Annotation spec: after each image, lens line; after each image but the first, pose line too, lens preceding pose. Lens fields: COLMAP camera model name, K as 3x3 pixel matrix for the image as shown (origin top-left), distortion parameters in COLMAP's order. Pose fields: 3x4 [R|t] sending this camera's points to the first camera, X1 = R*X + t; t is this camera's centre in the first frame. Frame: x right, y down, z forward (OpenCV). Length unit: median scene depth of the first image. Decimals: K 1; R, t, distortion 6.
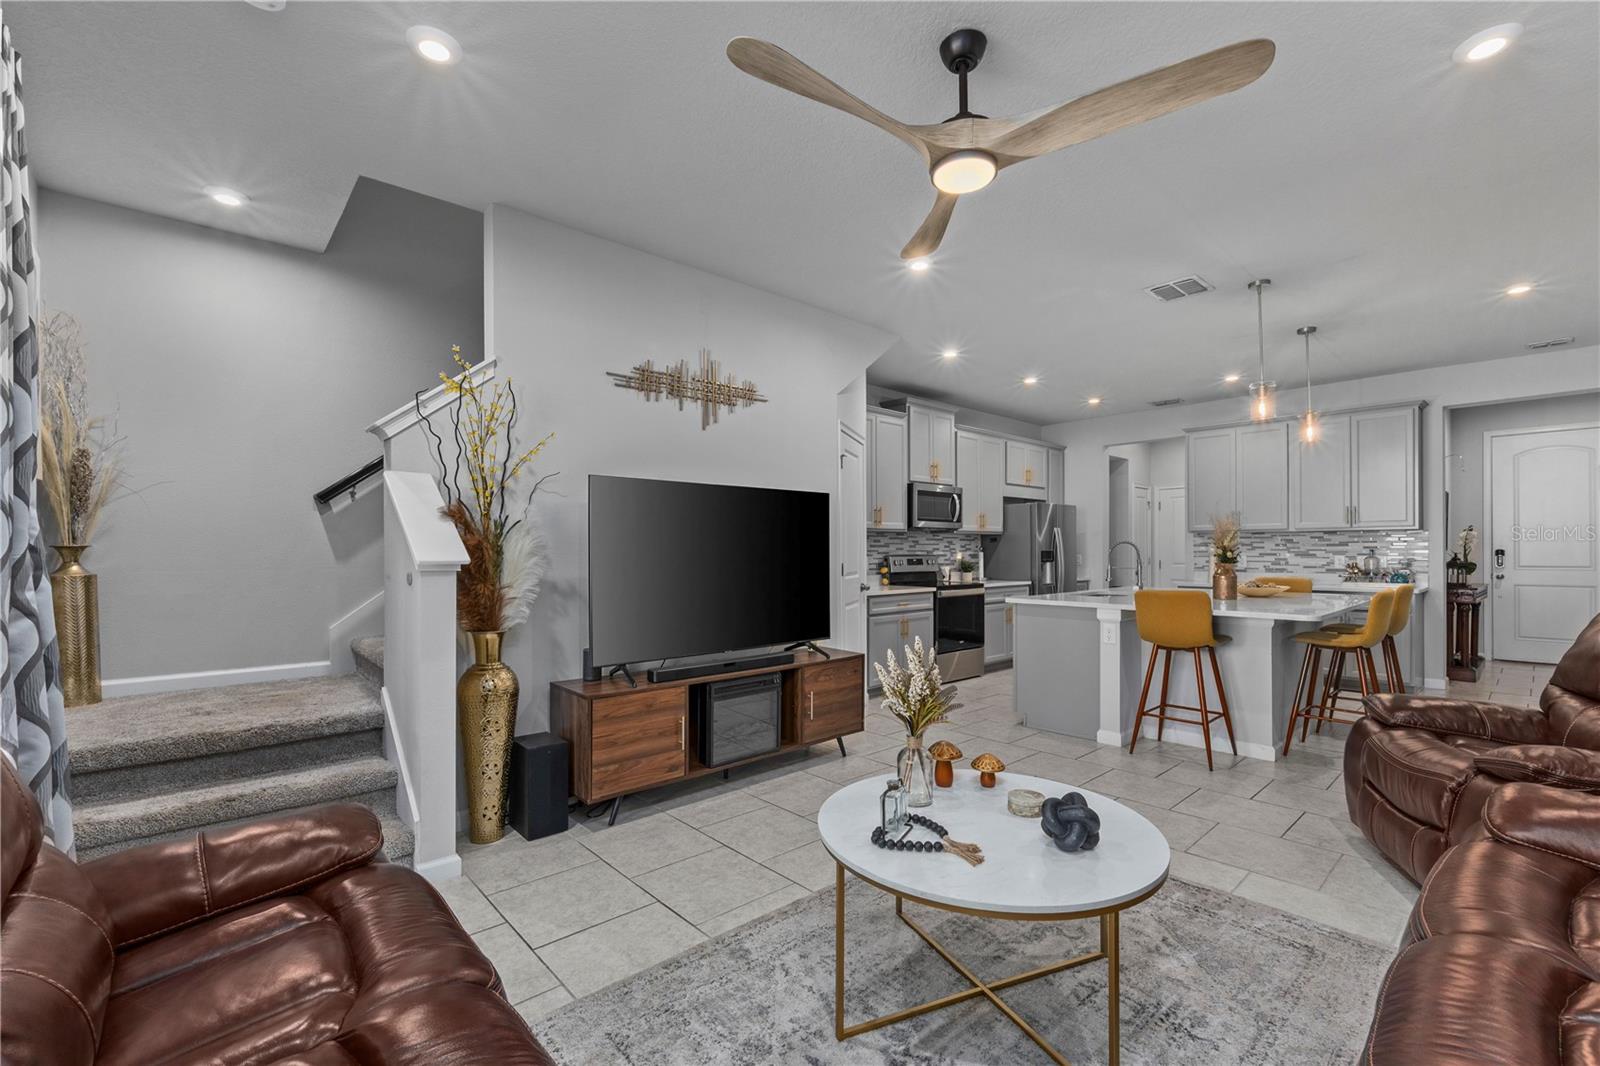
lens RADIAL K [[679.3, 0, 804.4], [0, 679.3, 548.6], [0, 0, 1]] dist [-0.004422, -0.000935]
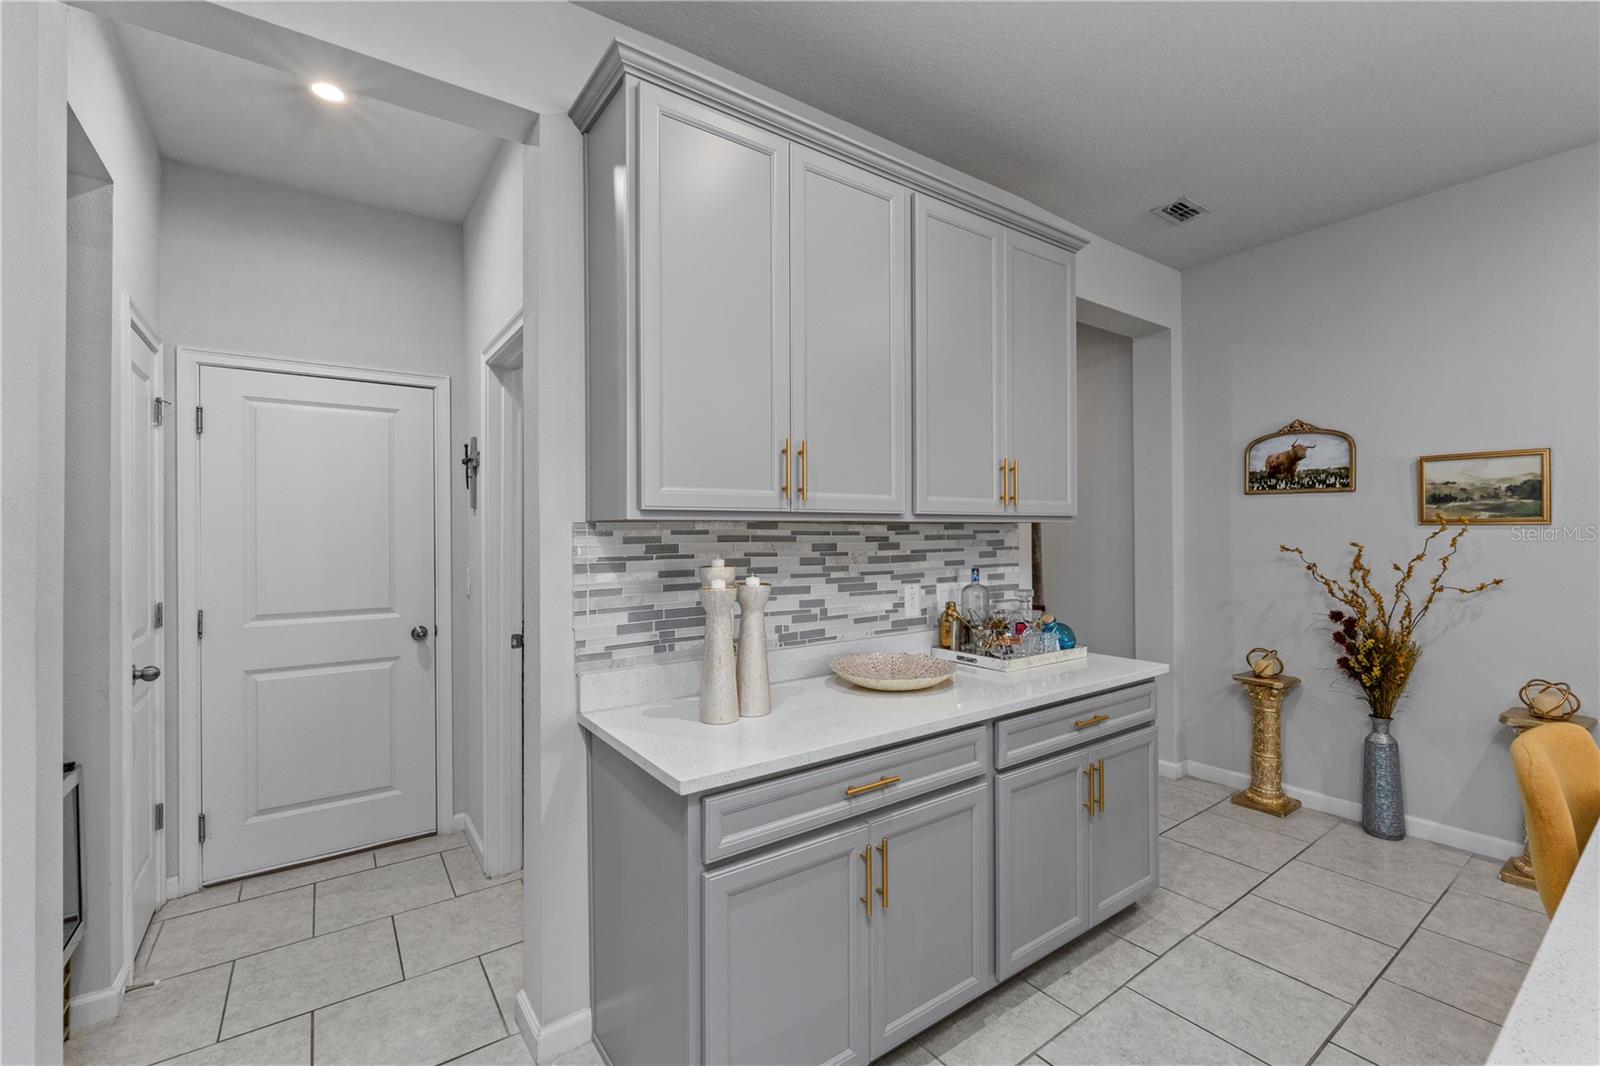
lens RADIAL K [[679.3, 0, 792.1], [0, 679.3, 531.9], [0, 0, 1]] dist [-0.004422, -0.000935]
pose [[0.125484, 0.005574, 0.992080, 0.462344], [0.005685, 0.999964, -0.006338, -0.022402], [-0.992079, 0.006435, 0.125447, 1.224002]]
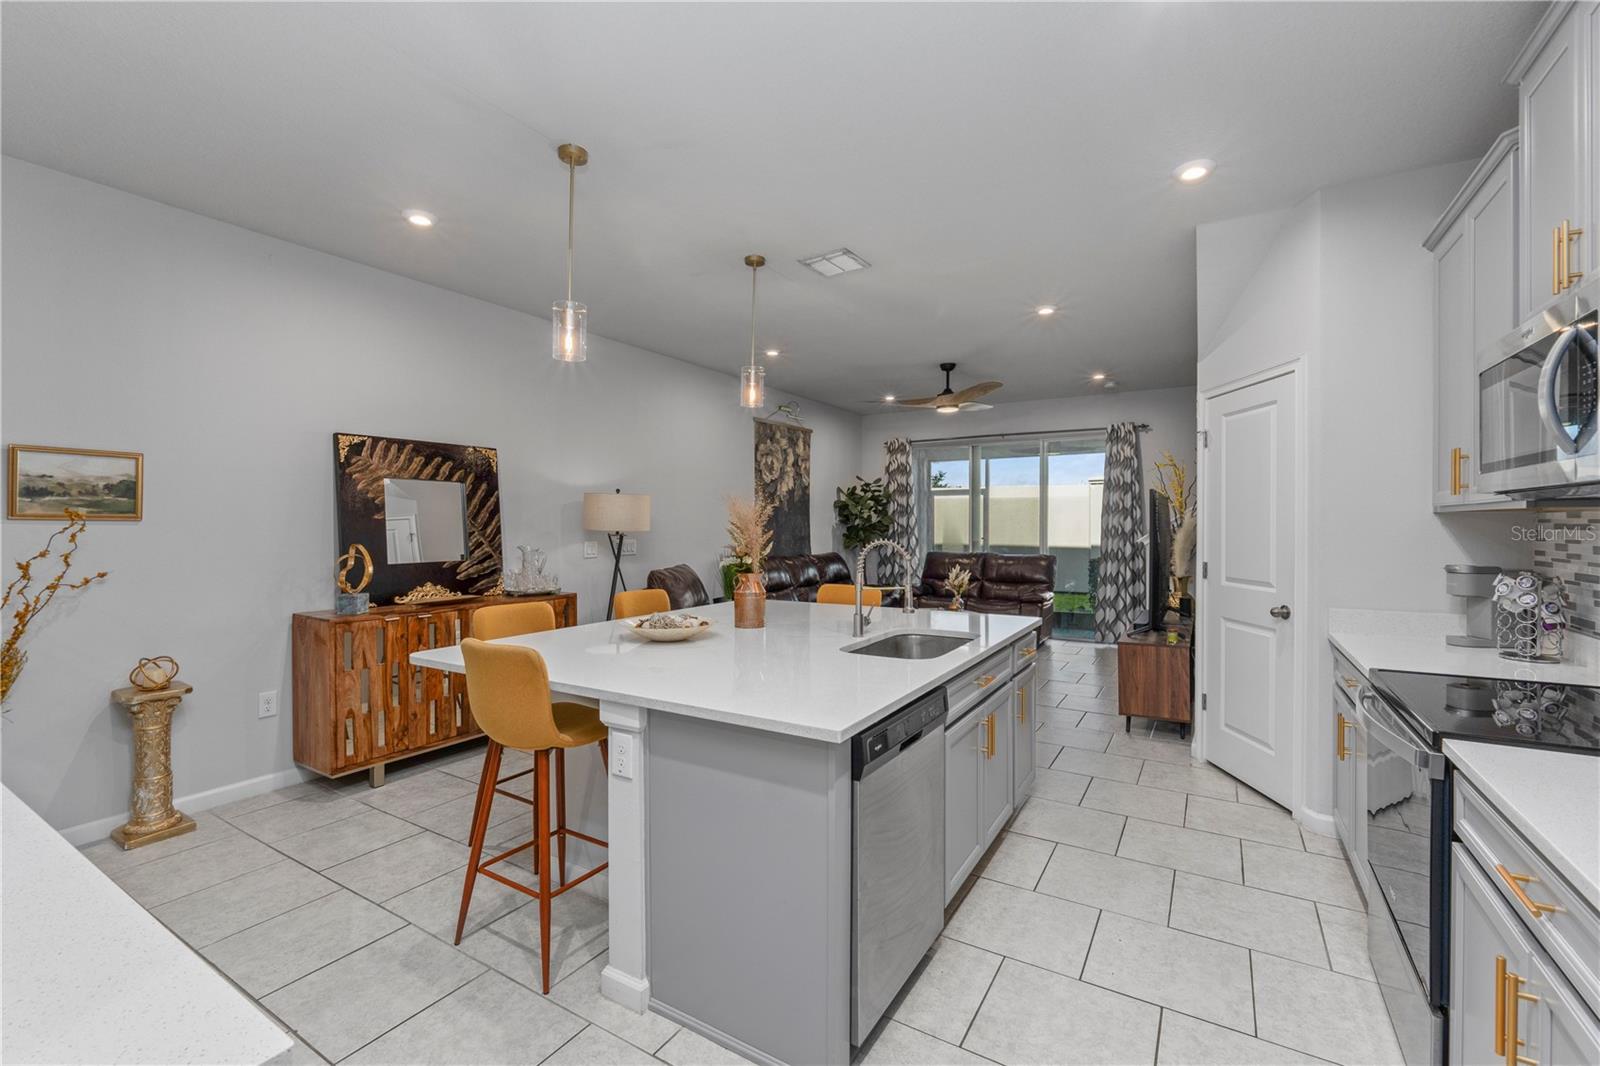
lens RADIAL K [[679.3, 0, 797.9], [0, 679.3, 527.2], [0, 0, 1]] dist [-0.004422, -0.000935]
pose [[-0.961533, 0.005263, -0.274639, 0.651360], [0.004398, 0.999983, 0.003766, -0.022277], [0.274655, 0.002414, -0.961540, 1.425632]]
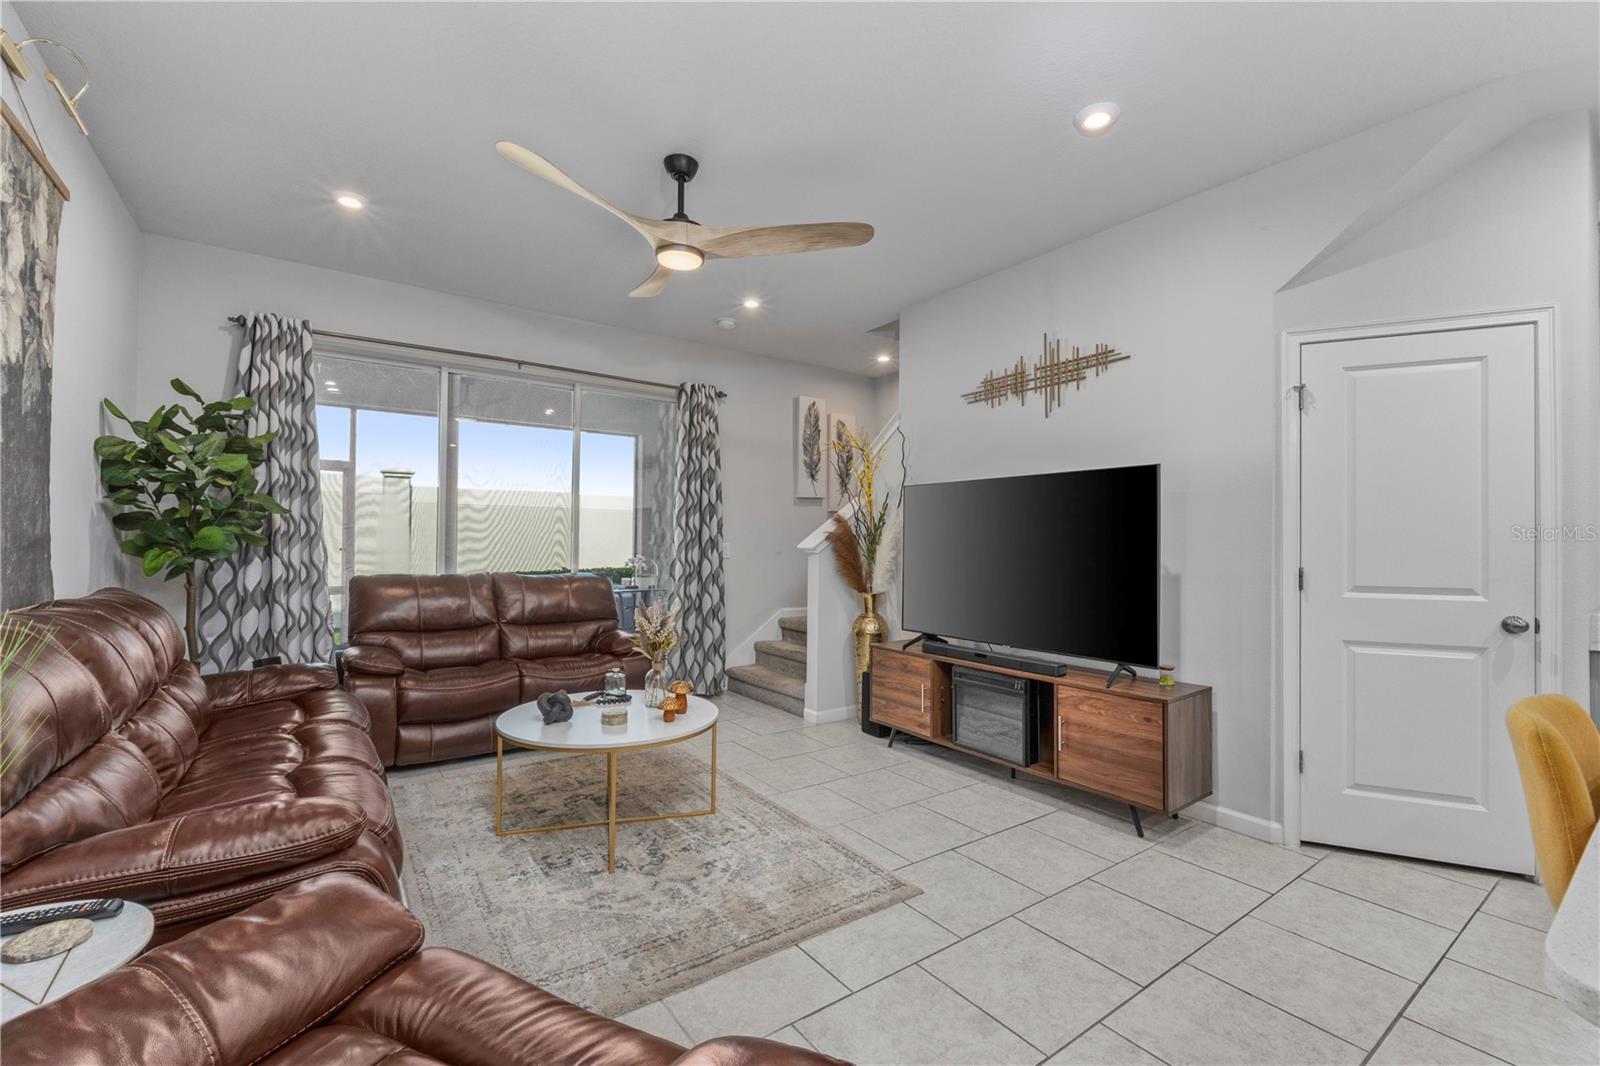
lens RADIAL K [[679.3, 0, 798.3], [0, 679.3, 537.9], [0, 0, 1]] dist [-0.004422, -0.000935]
pose [[-0.114661, -0.006507, -0.993383, 0.602228], [-0.006655, 0.999961, -0.005782, 0.001918], [0.993382, 0.005948, -0.114699, 0.546718]]
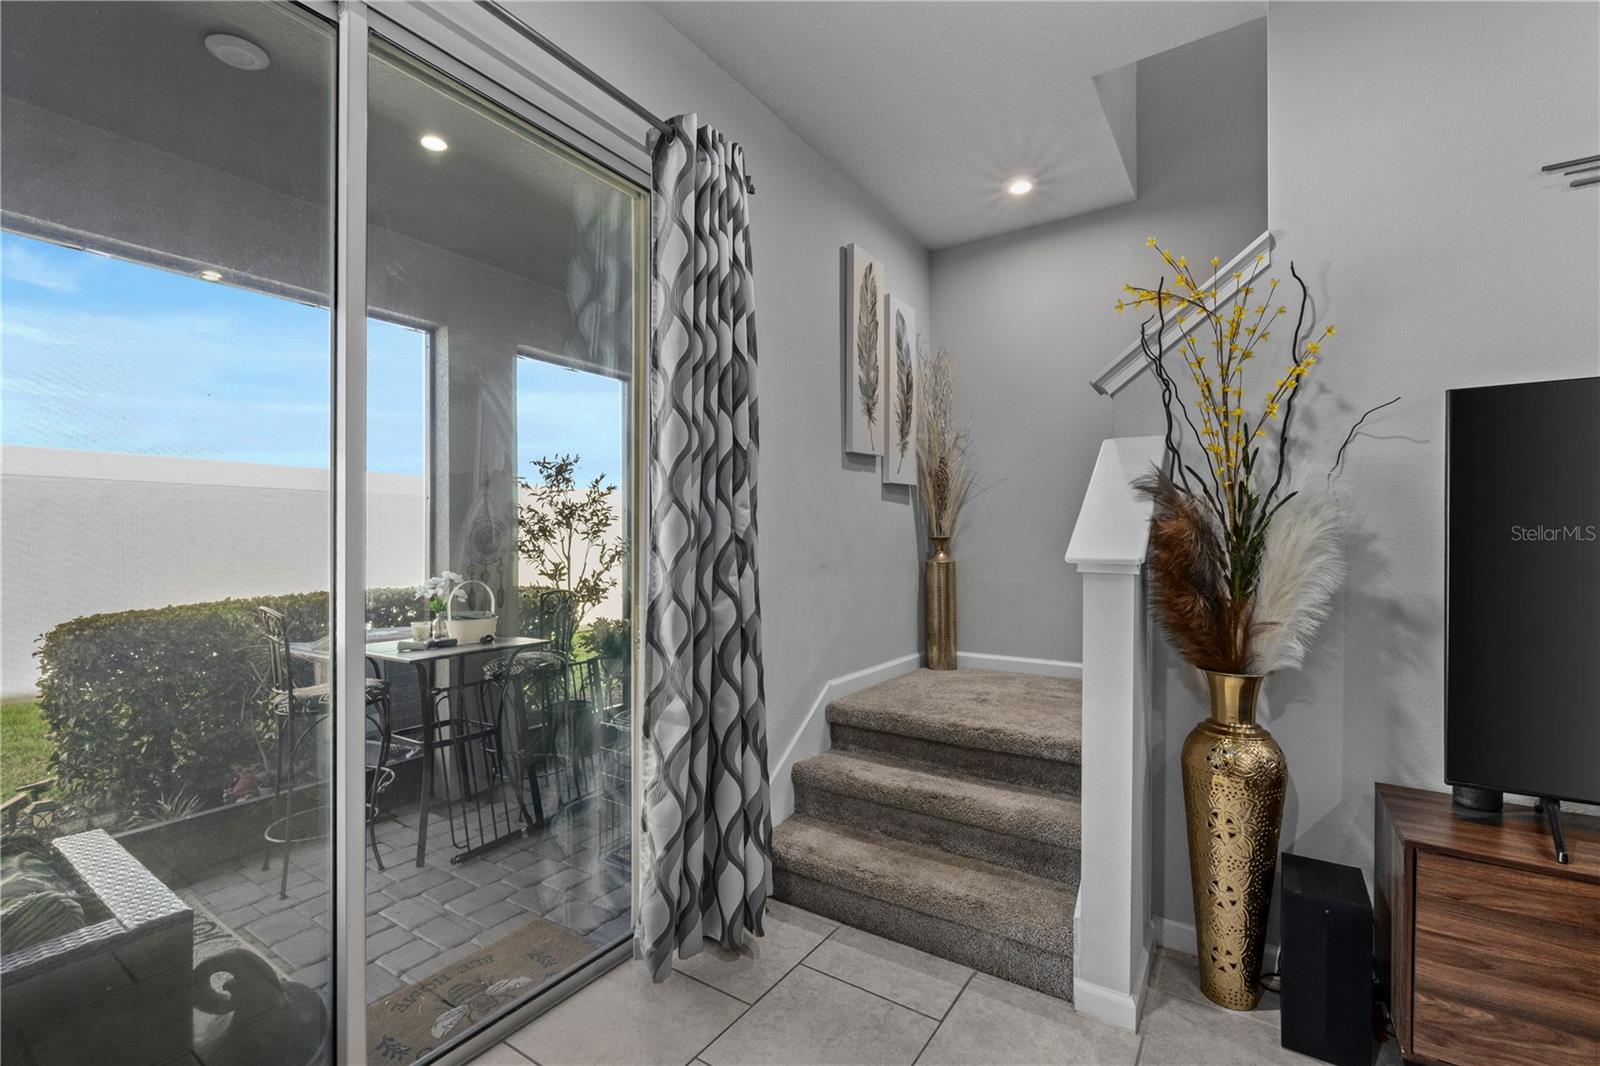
lens RADIAL K [[679.3, 0, 798.3], [0, 679.3, 546.1], [0, 0, 1]] dist [-0.004422, -0.000935]
pose [[0.254275, 0.009377, -0.967086, 0.020834], [0.002132, 0.999945, 0.010256, -0.001014], [0.967130, -0.004670, 0.254241, 0.240766]]
